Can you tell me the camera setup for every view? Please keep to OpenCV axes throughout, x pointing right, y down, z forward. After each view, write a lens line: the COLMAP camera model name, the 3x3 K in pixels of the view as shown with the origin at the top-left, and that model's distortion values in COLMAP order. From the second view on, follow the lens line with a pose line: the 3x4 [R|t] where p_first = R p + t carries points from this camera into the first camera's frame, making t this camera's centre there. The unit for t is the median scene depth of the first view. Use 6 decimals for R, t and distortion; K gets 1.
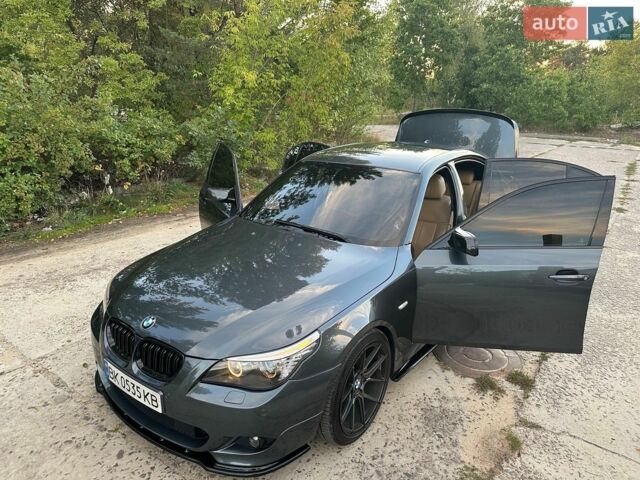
lens RADIAL K [[456.1, 0, 320.0], [0, 456.1, 240.0], [0, 0, 1]] dist [0.038801, -0.078084]
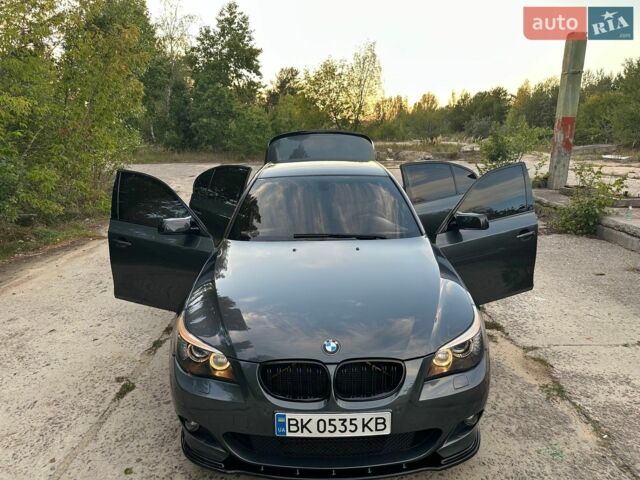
lens RADIAL K [[456.1, 0, 320.0], [0, 456.1, 240.0], [0, 0, 1]] dist [0.038801, -0.078084]
pose [[0.780188, -0.152456, 0.606683, -0.115122], [0.199447, 0.979855, -0.010254, -0.001897], [-0.592898, 0.129001, 0.794878, 0.037929]]
